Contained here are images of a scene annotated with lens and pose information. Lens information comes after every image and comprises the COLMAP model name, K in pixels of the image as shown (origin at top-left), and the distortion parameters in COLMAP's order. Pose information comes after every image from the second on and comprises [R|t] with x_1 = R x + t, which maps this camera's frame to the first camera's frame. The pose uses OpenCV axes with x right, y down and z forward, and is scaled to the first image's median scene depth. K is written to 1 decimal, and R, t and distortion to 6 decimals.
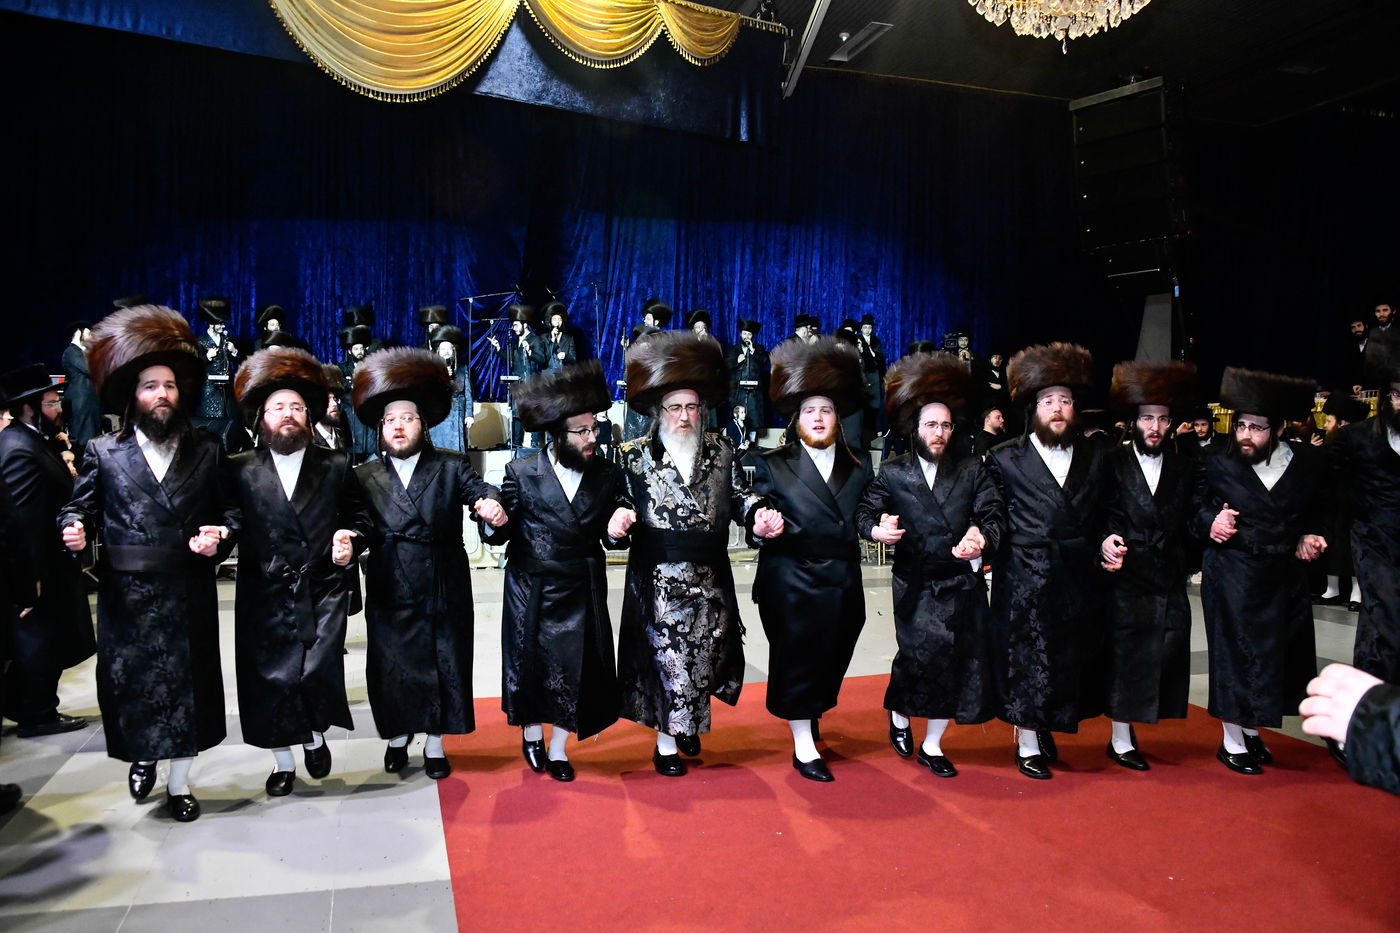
lens RADIAL K [[1108.9, 0, 704.2], [0, 1108.9, 473.9], [0, 0, 1]] dist [-0.148420, 0.080143]
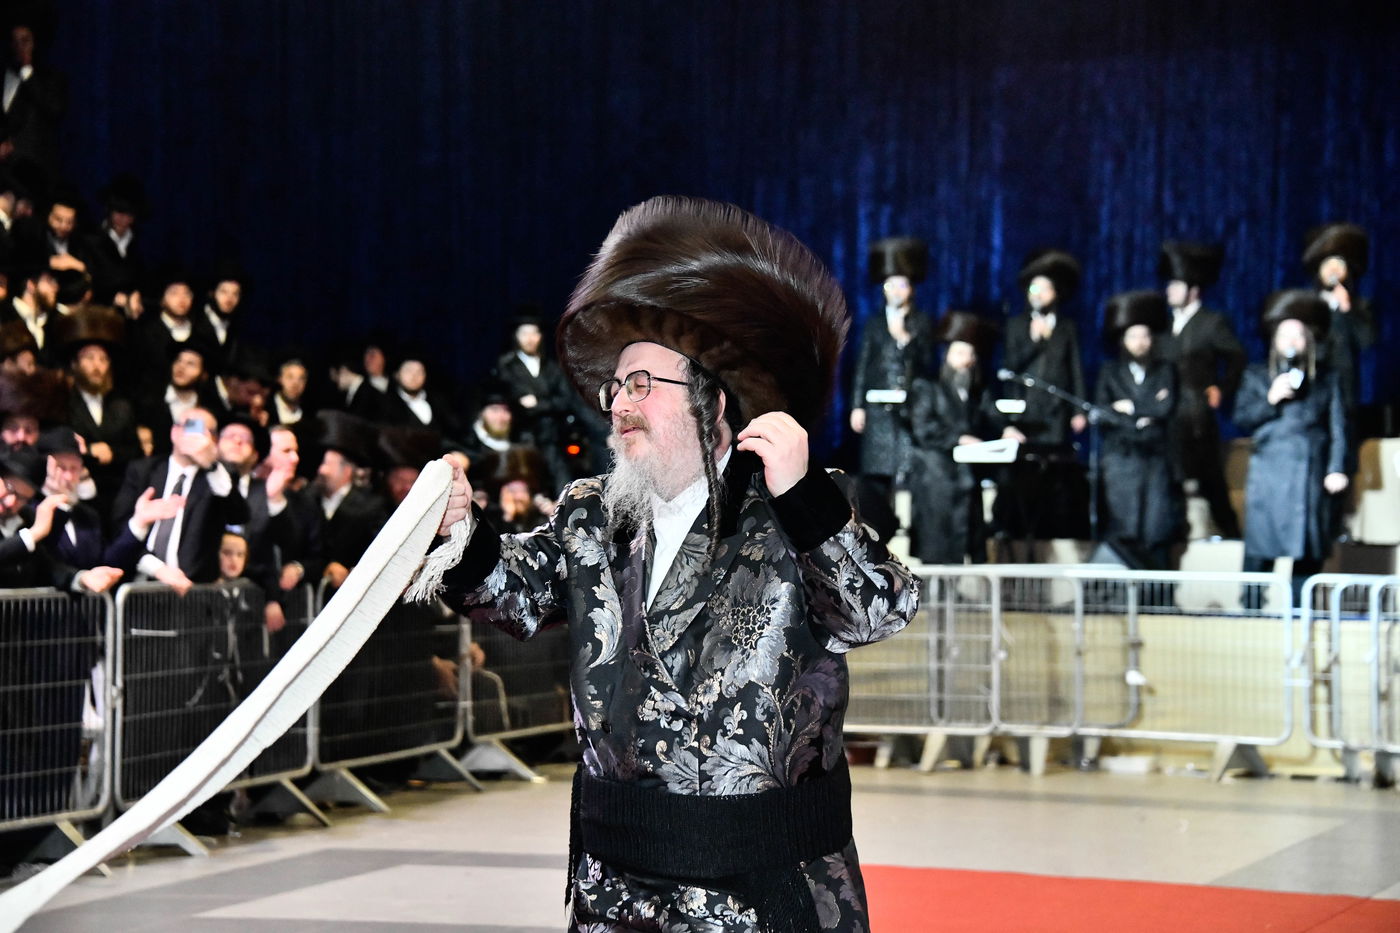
lens RADIAL K [[3669.7, 0, 662.5], [0, 3669.7, 445.4], [0, 0, 1]] dist [0.987986, 0.000000]
pose [[0.812304, -0.009341, -0.583159, 0.431954], [-0.024454, 0.998447, -0.050056, 0.022572], [0.582721, 0.054921, 0.810814, -0.437966]]
